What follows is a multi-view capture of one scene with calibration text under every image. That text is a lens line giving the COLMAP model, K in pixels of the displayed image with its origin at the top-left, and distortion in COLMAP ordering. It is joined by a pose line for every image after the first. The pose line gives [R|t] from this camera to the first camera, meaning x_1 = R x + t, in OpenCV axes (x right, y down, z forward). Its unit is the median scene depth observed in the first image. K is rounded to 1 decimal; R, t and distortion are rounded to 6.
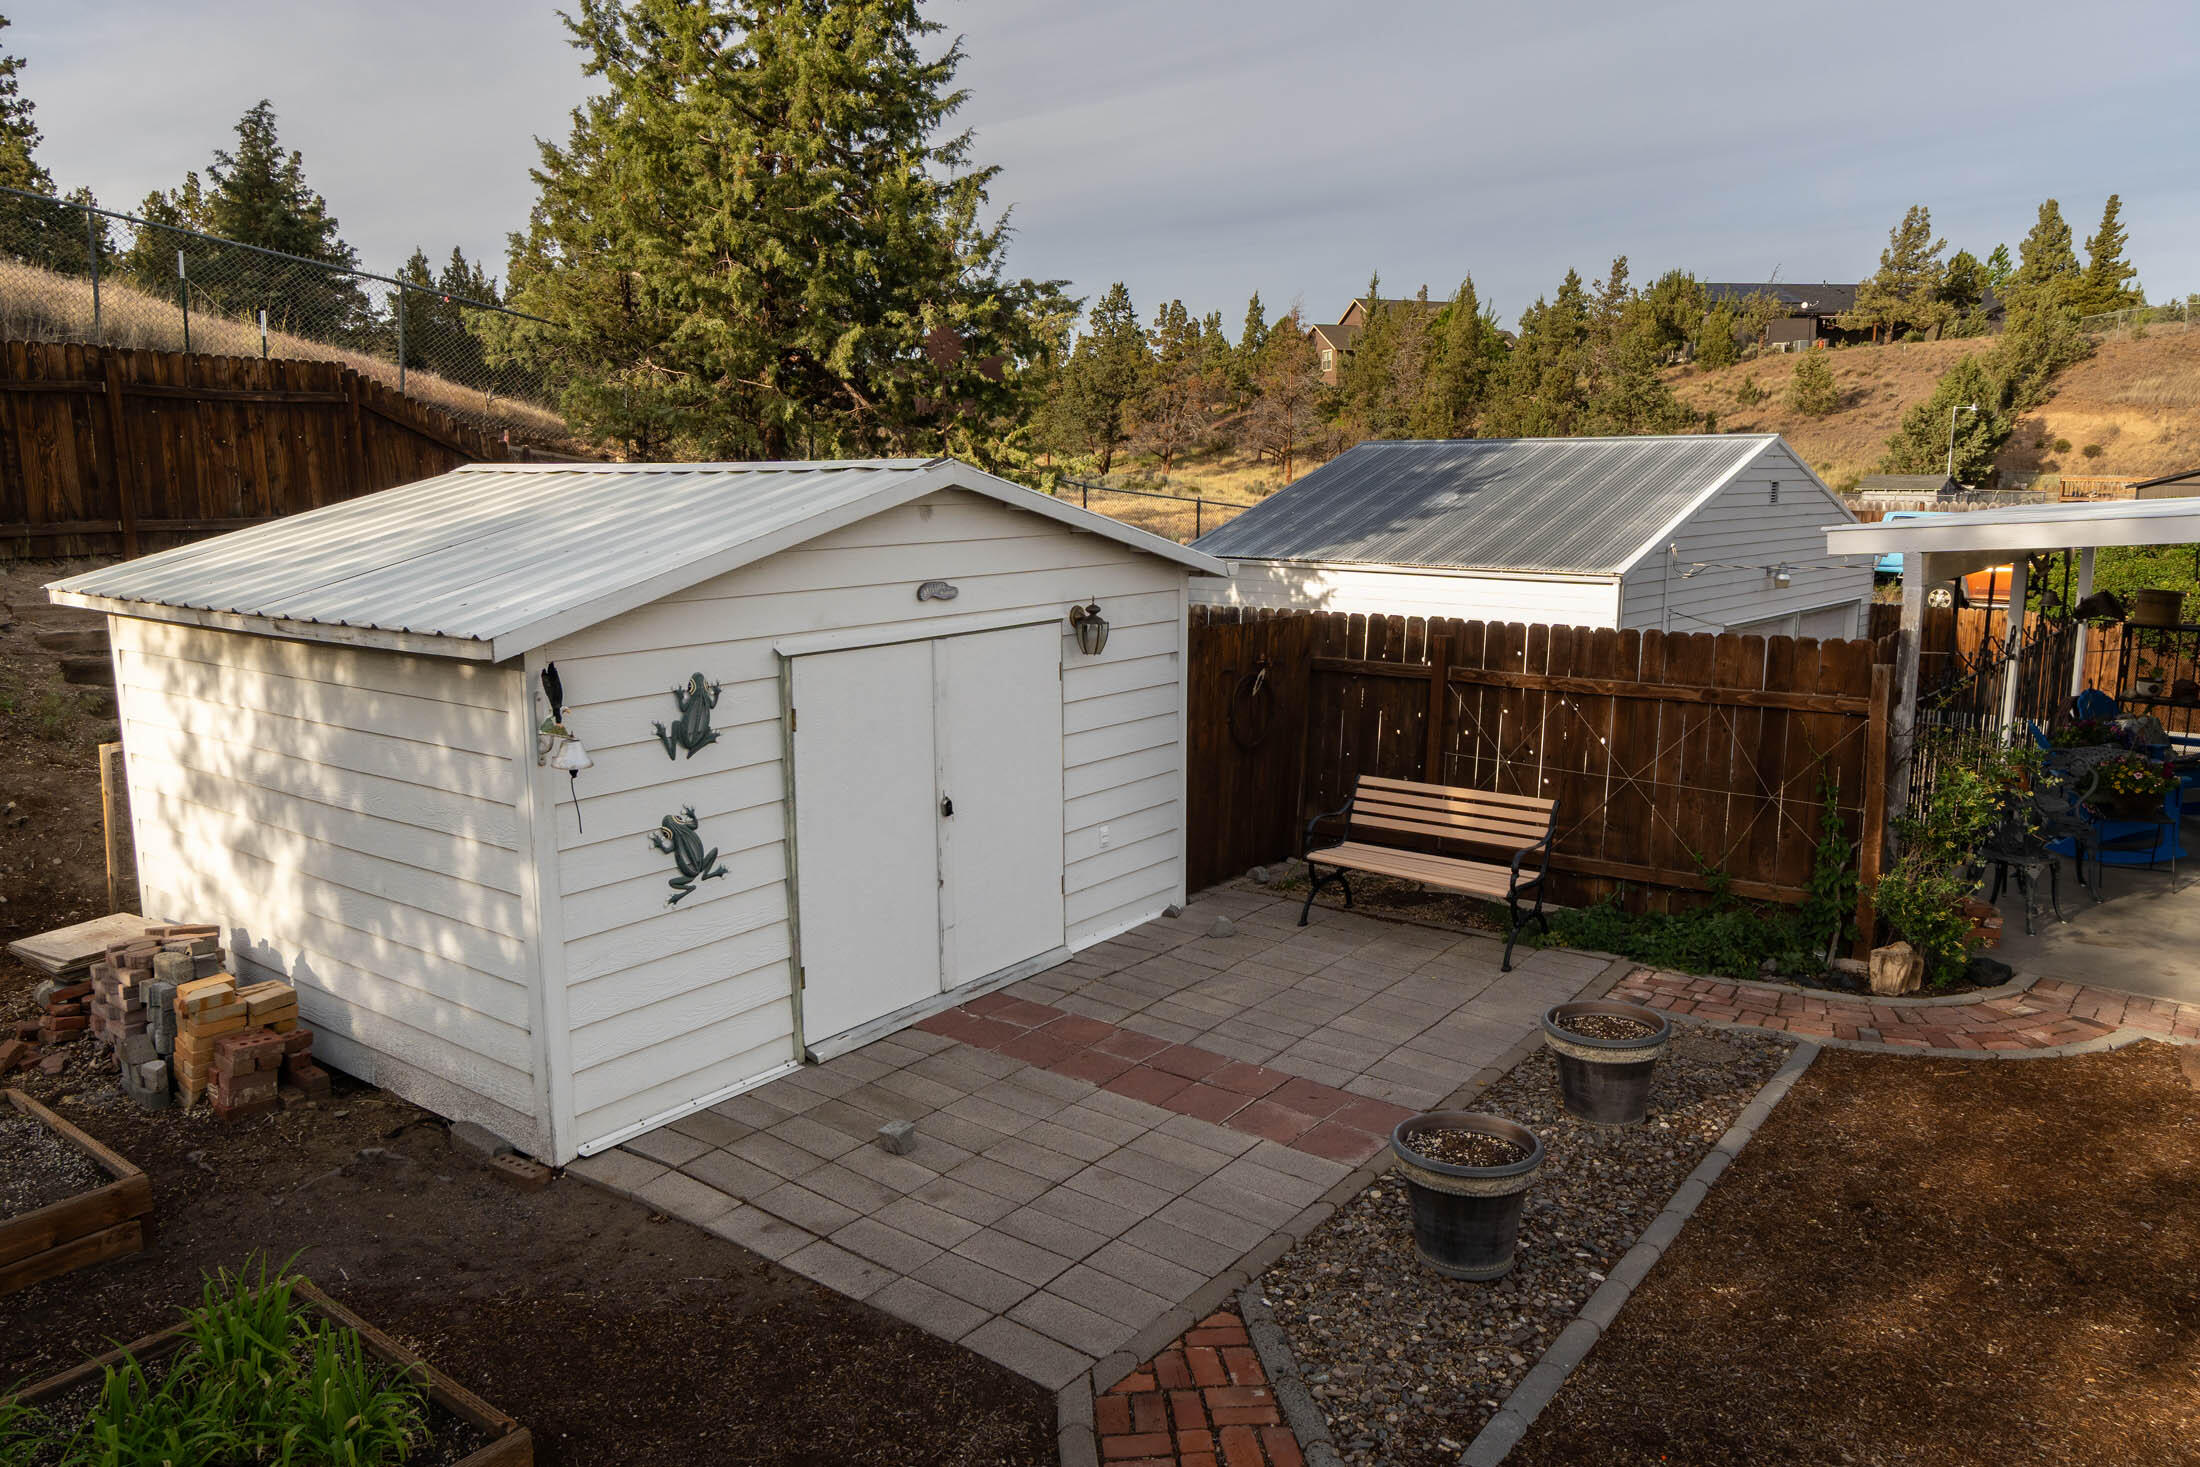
lens RADIAL K [[1475.1, 0, 1108.3], [0, 1475.1, 737.0], [0, 0, 1]] dist [-0.002445, -0.001062]
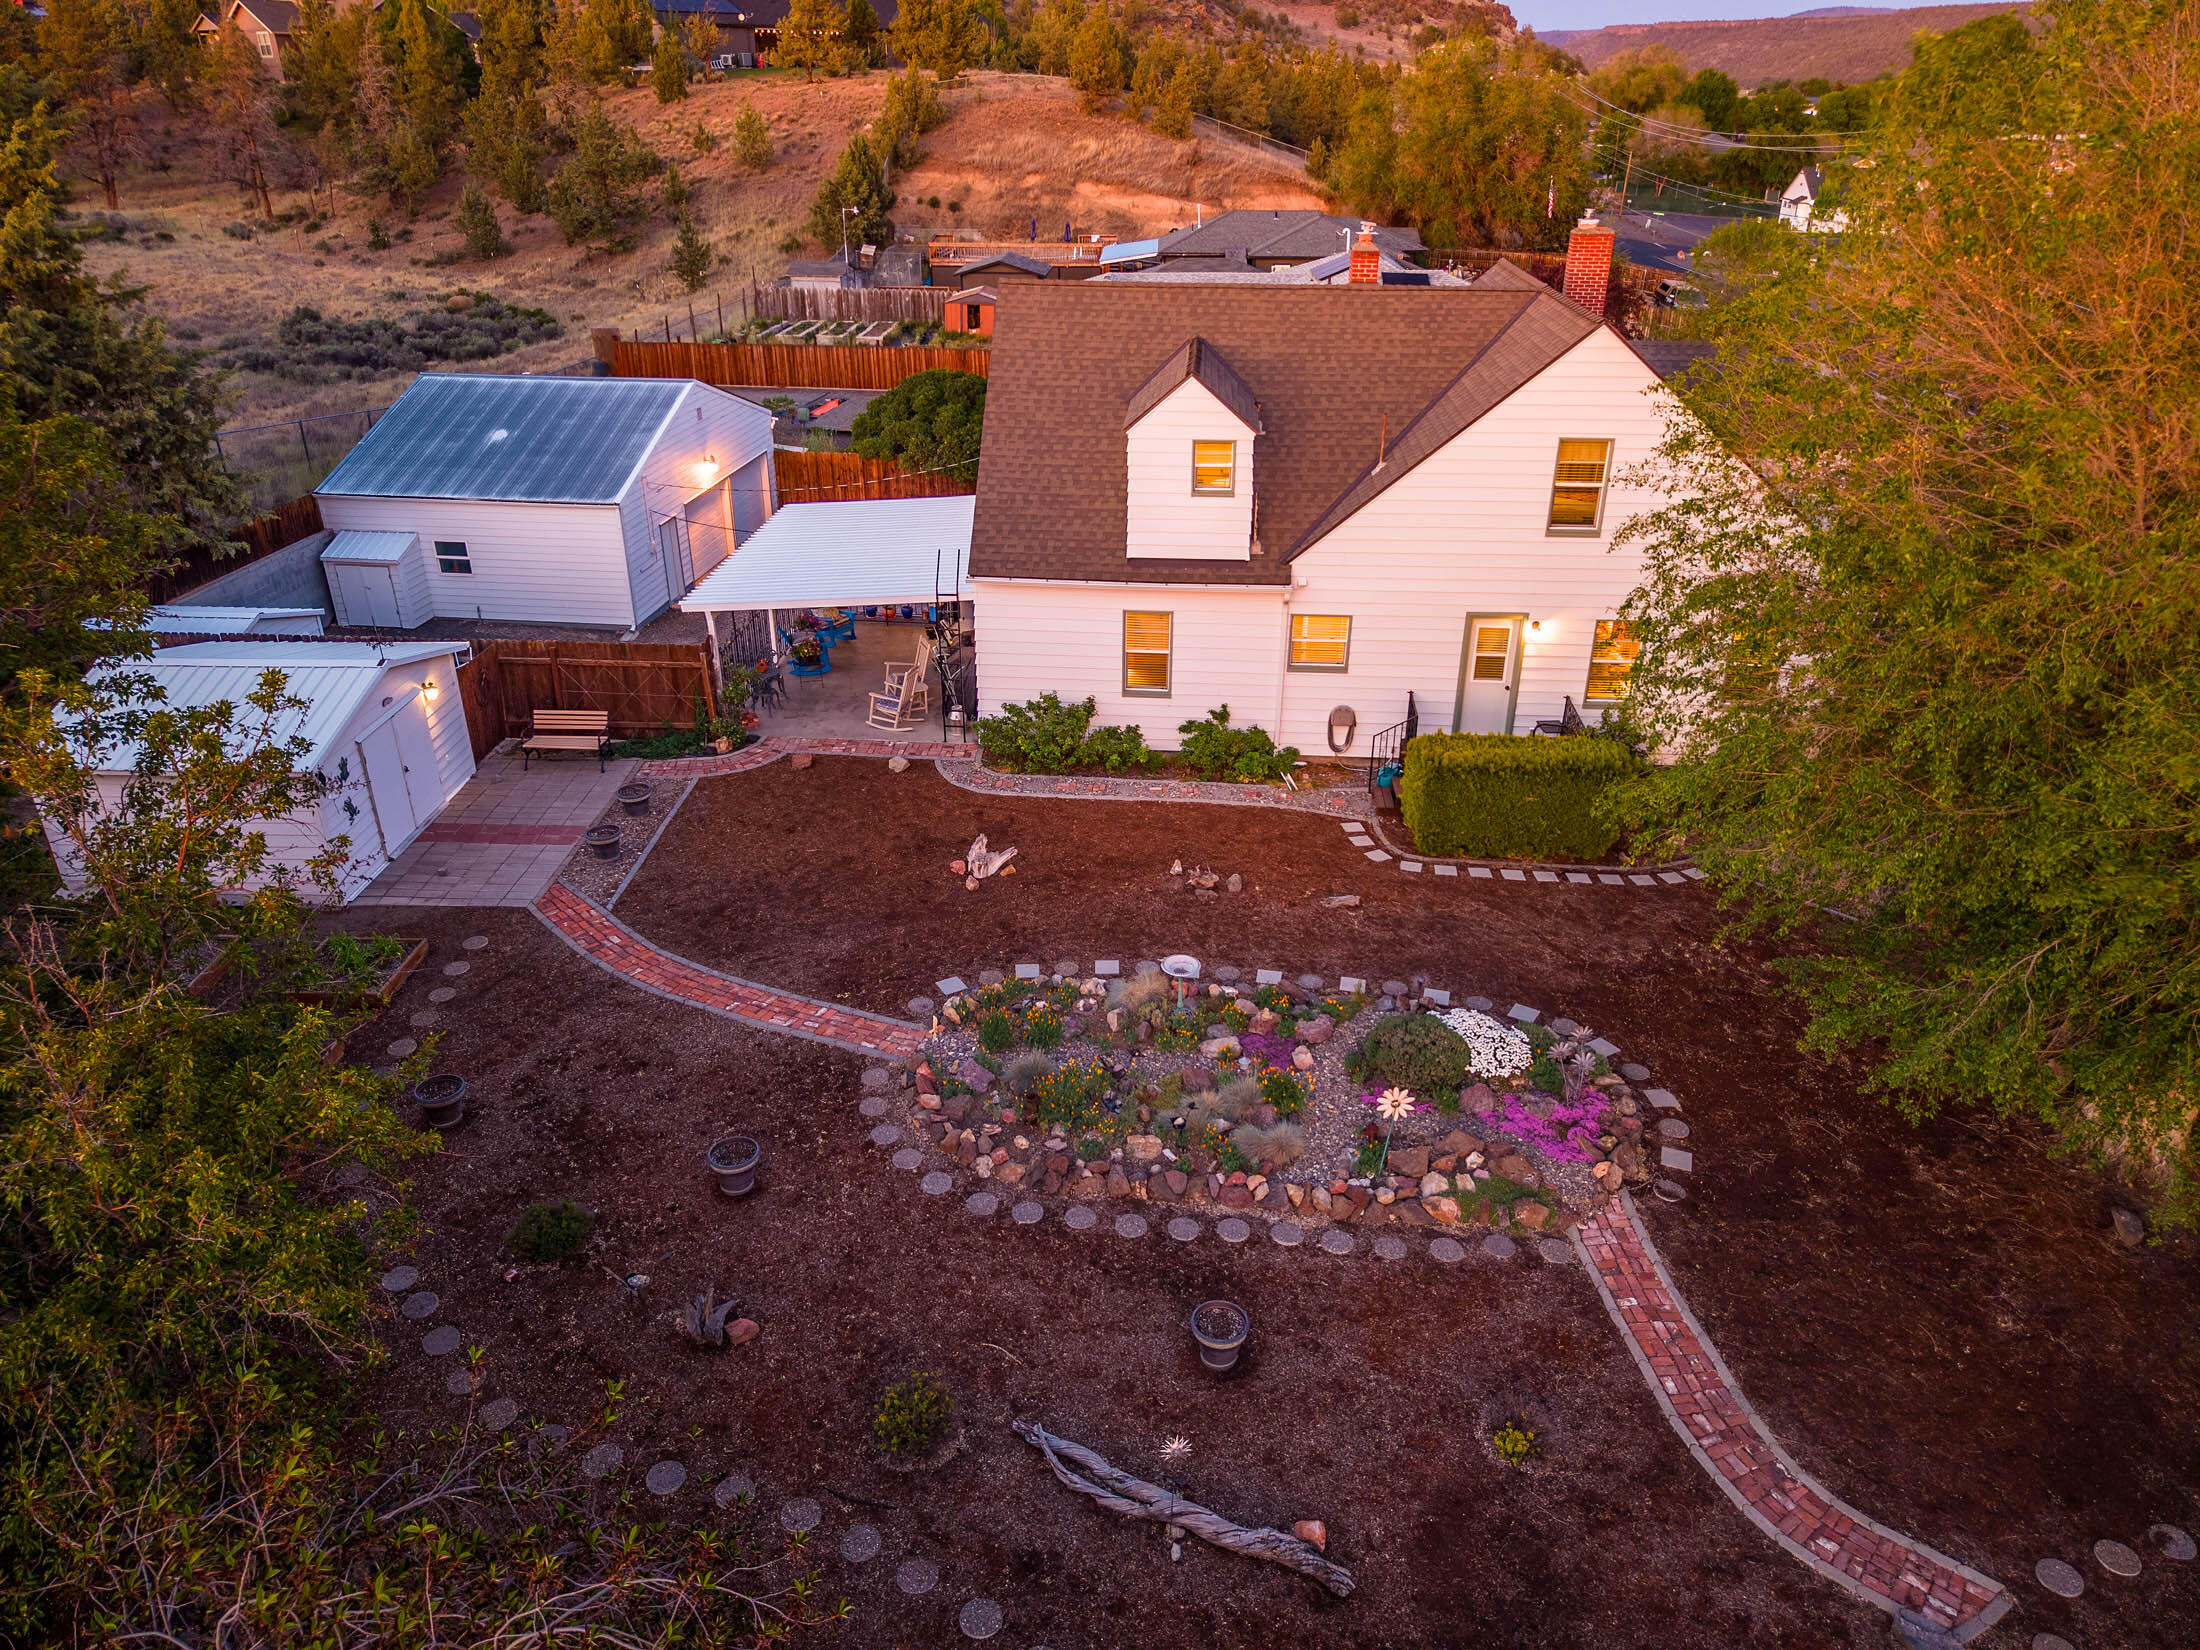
lens RADIAL K [[1481.8, 0, 1111.7], [0, 1481.8, 824.3], [0, 0, 1]] dist [0.022011, -0.018704]
pose [[0.812088, -0.257687, 0.523555, -0.507869], [0.095658, 0.943864, 0.316182, -0.606471], [-0.575640, -0.206686, 0.791150, -2.038985]]
